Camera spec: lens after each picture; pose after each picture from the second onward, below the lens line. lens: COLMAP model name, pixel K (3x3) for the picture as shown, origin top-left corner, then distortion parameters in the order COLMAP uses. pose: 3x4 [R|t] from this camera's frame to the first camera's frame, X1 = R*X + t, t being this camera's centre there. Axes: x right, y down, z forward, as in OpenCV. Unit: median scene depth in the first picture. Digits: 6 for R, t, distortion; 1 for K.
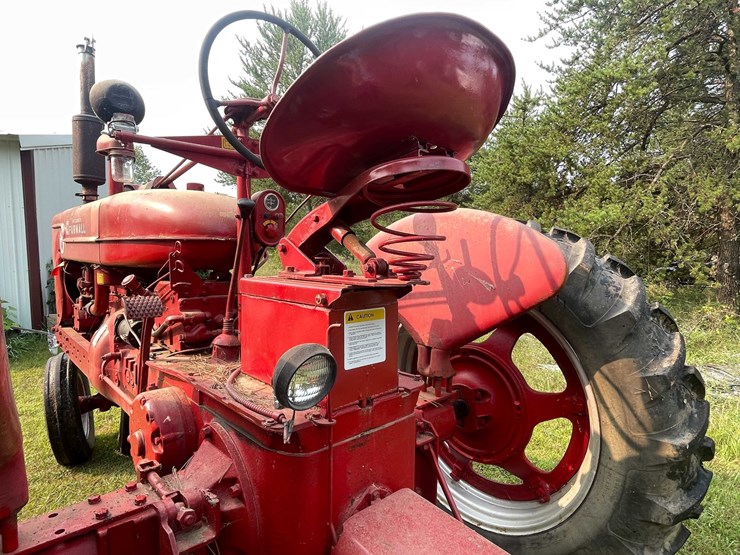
lens RADIAL K [[424.0, 0, 370.0], [0, 424.0, 277.5], [0, 0, 1]] dist [-0.000979, -0.000390]
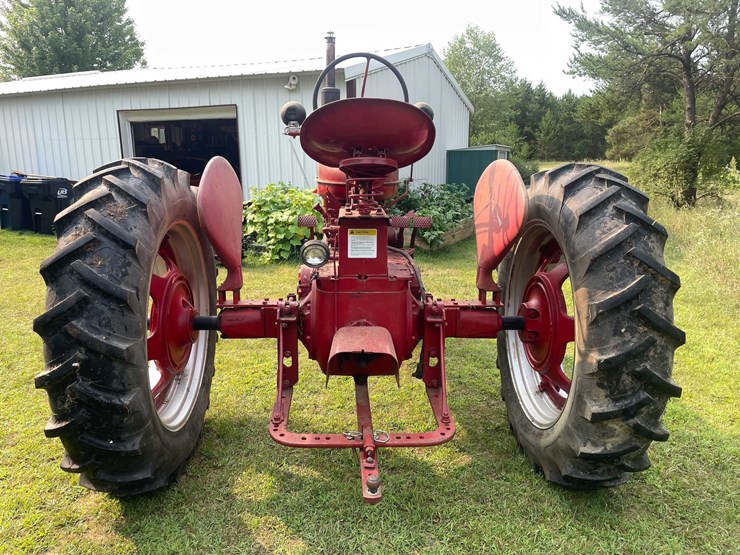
lens RADIAL K [[558.6, 0, 369.1], [0, 558.6, 275.6], [0, 0, 1]] dist [0.081432, -0.107425]
pose [[0.752745, 0.130990, -0.645148, 1.174142], [-0.039955, 0.987288, 0.153839, -0.075329], [0.657098, -0.090025, 0.748410, -0.633643]]
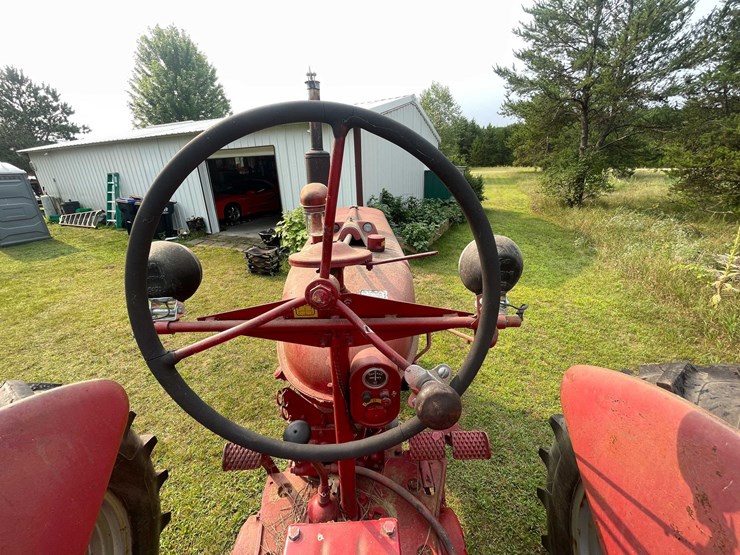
lens RADIAL K [[305.1, 0, 370.8], [0, 305.1, 274.9], [0, 0, 1]] dist [-0.002404, 0.000514]
pose [[0.748985, 0.205235, -0.630000, 0.031800], [-0.018811, 0.957022, 0.289405, -0.467796], [0.662320, -0.204909, 0.720655, 0.675759]]
